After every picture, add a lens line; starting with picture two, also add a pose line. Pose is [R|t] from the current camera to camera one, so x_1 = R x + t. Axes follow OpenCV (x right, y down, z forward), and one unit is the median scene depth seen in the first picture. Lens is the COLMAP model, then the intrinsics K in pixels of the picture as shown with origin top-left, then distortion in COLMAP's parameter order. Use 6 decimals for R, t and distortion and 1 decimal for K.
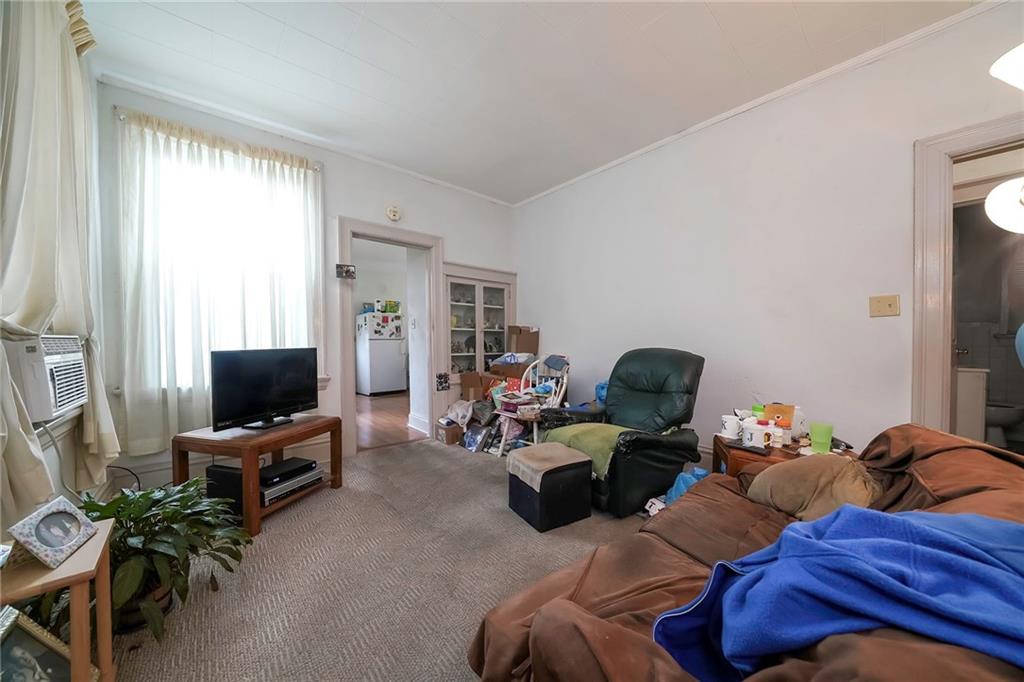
lens RADIAL K [[360.8, 0, 514.8], [0, 360.8, 347.1], [0, 0, 1]] dist [-0.015734, -0.000023]
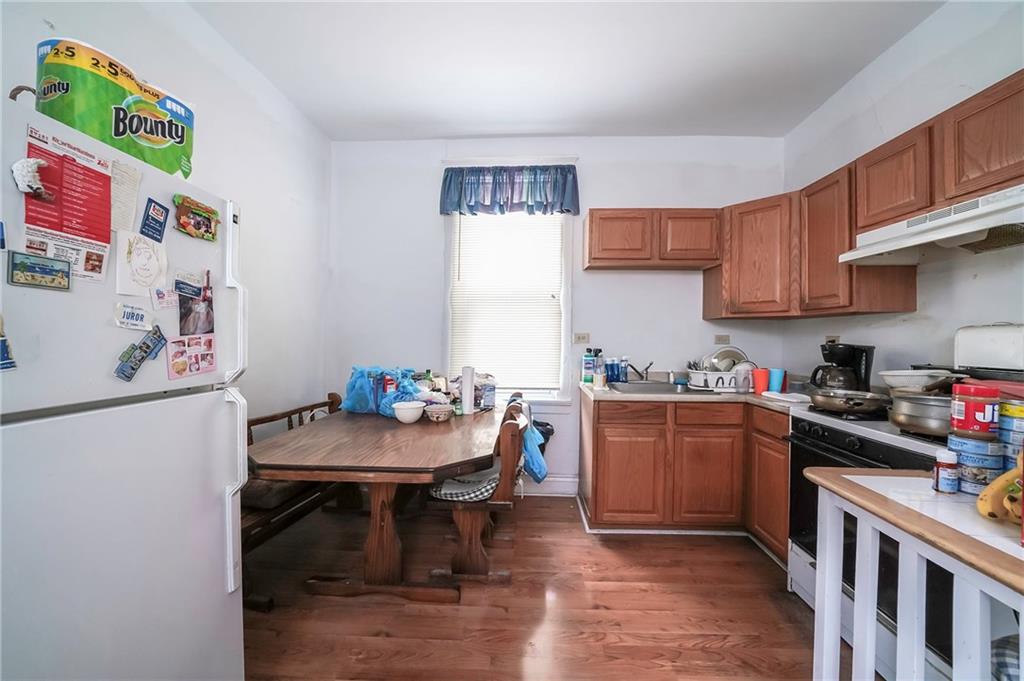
lens RADIAL K [[360.8, 0, 508.3], [0, 360.8, 340.7], [0, 0, 1]] dist [-0.015734, -0.000023]
pose [[0.689738, 0.010495, 0.723983, -0.344950], [0.005340, 0.999794, -0.019580, -0.036406], [-0.724040, 0.017371, 0.689540, 0.848724]]
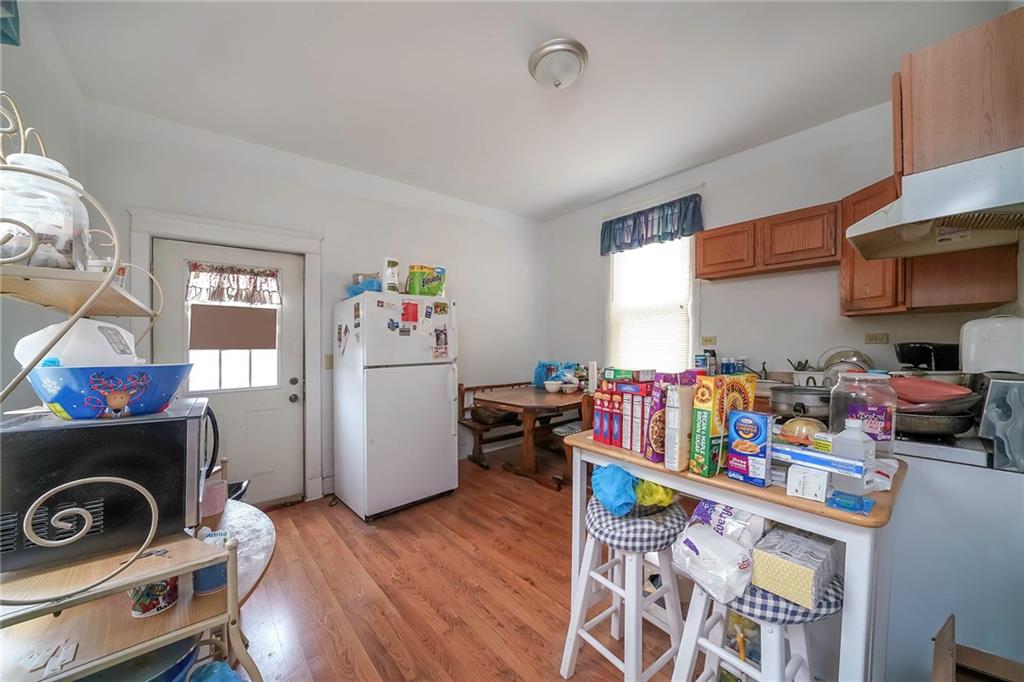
lens RADIAL K [[360.8, 0, 519.2], [0, 360.8, 342.9], [0, 0, 1]] dist [-0.015734, -0.000023]
pose [[0.999565, -0.006412, 0.028776, -0.255286], [0.007156, 0.999641, -0.025813, -0.033529], [-0.028600, 0.026008, 0.999253, 0.616612]]
